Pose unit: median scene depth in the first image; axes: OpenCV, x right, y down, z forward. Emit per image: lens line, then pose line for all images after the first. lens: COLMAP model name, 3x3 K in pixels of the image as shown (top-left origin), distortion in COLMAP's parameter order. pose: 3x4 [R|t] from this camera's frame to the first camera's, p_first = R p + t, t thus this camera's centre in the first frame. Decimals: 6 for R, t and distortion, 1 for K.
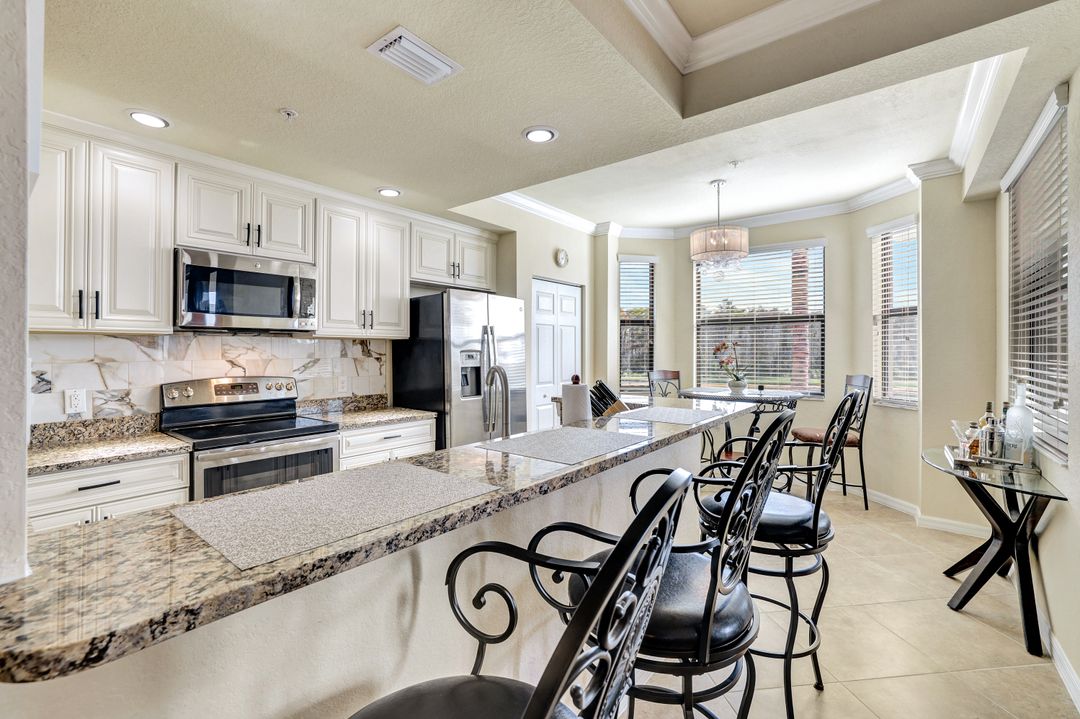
lens RADIAL K [[474.5, 0, 535.0], [0, 474.5, 355.8], [0, 0, 1]] dist [-0.040984, 0.015703]
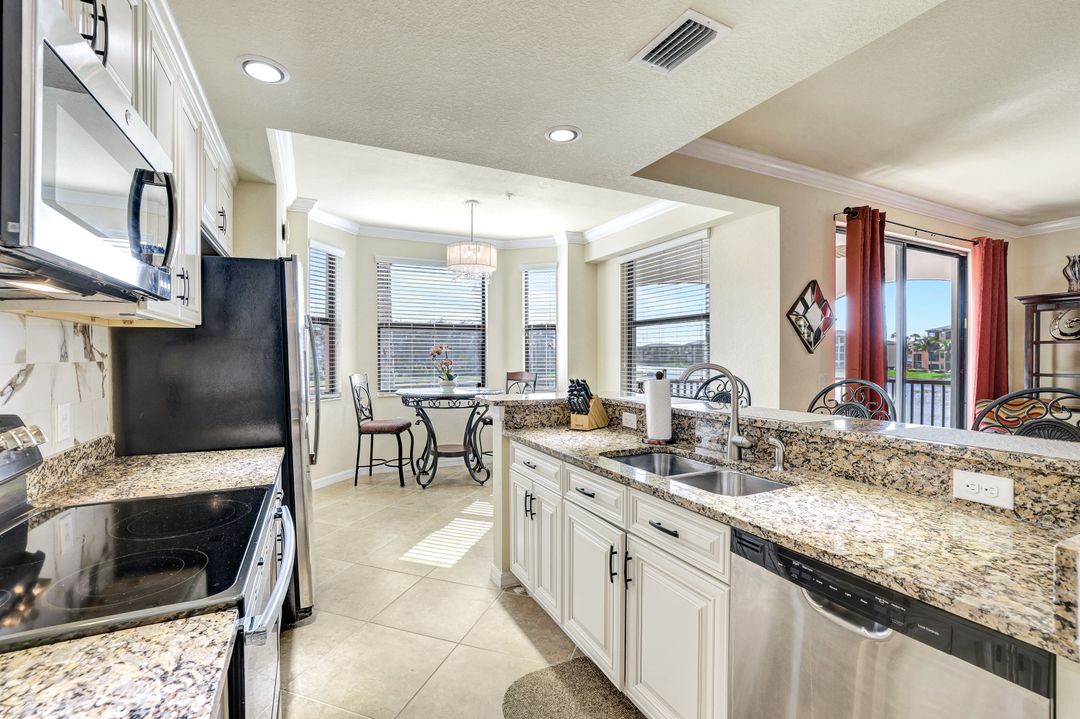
lens RADIAL K [[469.4, 0, 533.0], [0, 469.4, 358.0], [0, 0, 1]] dist [-0.012352, 0.015049]
pose [[0.442032, -0.002759, 0.896995, -0.706146], [0.008714, 0.999961, -0.001218, 0.005478], [-0.896957, 0.008354, 0.442039, 0.479747]]
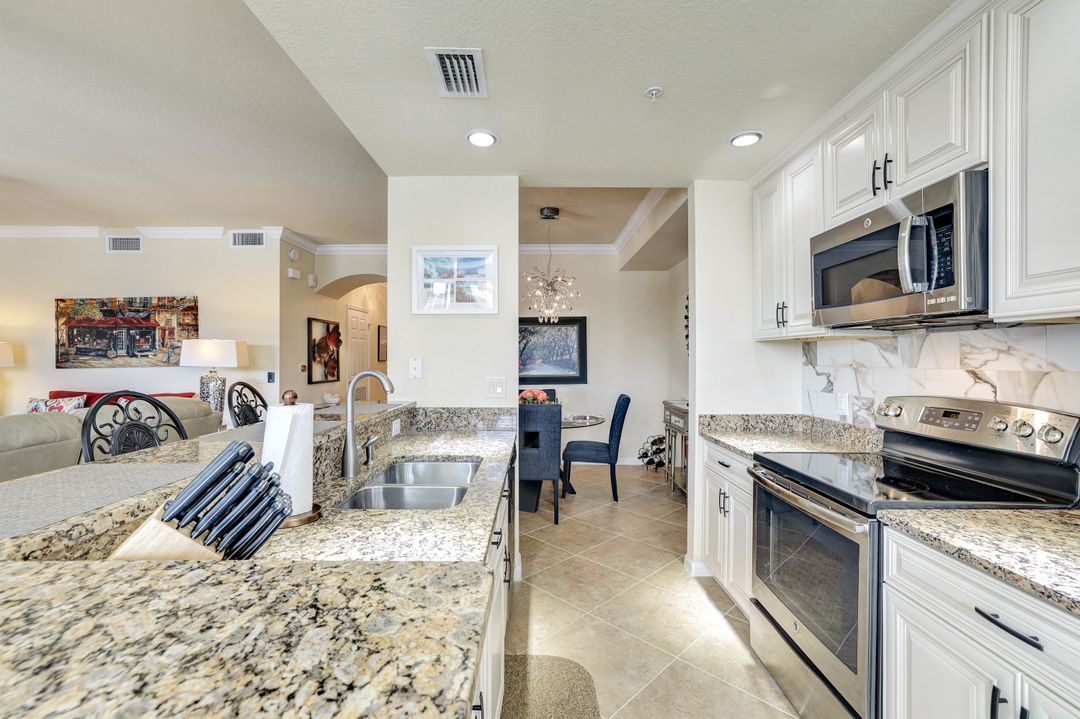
lens RADIAL K [[469.4, 0, 533.0], [0, 469.4, 358.0], [0, 0, 1]] dist [-0.012352, 0.015049]
pose [[-0.788944, -0.000261, -0.614465, 0.155639], [-0.007348, 0.999932, 0.009010, -0.007384], [0.614422, 0.011624, -0.788892, 1.088872]]
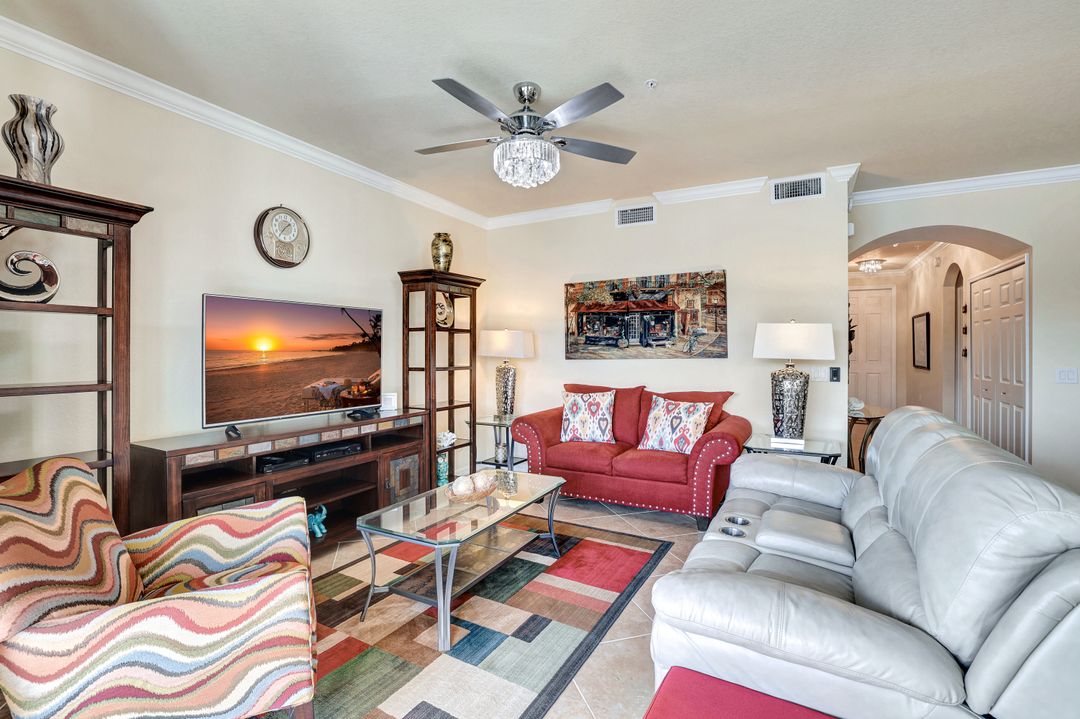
lens RADIAL K [[489.5, 0, 541.1], [0, 489.5, 349.3], [0, 0, 1]] dist [-0.037027, 0.013684]
pose [[-0.986314, -0.002430, -0.164861, 0.814346], [-0.004140, 0.999941, 0.010029, 0.009154], [0.164827, 0.010574, -0.986266, 0.299711]]
